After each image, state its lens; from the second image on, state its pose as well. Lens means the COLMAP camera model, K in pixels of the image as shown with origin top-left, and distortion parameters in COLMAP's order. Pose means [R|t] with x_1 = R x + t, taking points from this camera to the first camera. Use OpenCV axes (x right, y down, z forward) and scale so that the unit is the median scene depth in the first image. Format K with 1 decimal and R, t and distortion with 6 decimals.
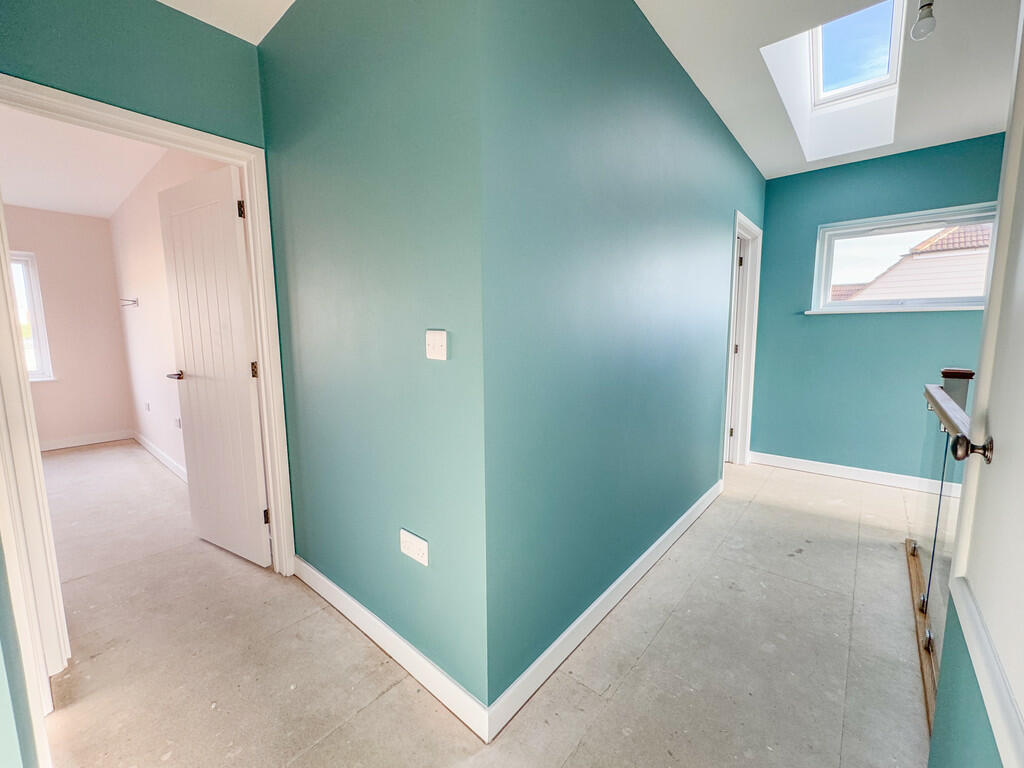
lens RADIAL K [[415.9, 0, 533.8], [0, 415.9, 382.3], [0, 0, 1]] dist [-0.000313, -0.000047]
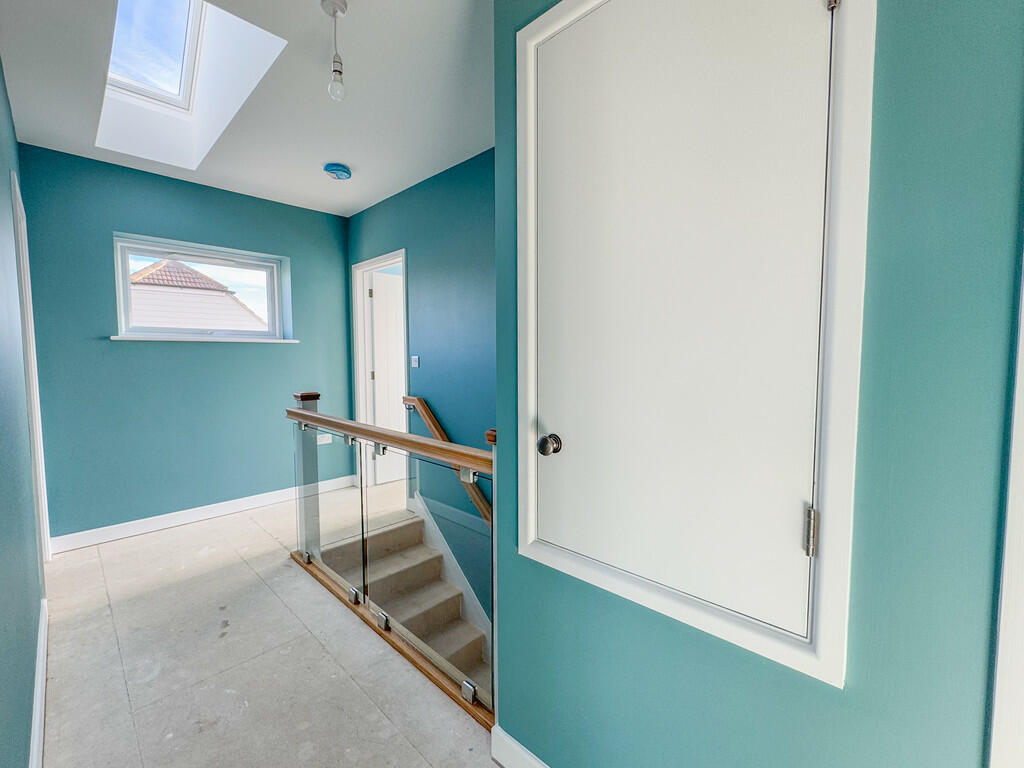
lens RADIAL K [[432.9, 0, 478.8], [0, 432.9, 386.4], [0, 0, 1]] dist [-0.000345, -0.000359]
pose [[0.119699, -0.063319, 0.990789, -0.115333], [0.124613, 0.991030, 0.048280, -0.039432], [-0.984959, 0.117686, 0.126516, 0.303455]]
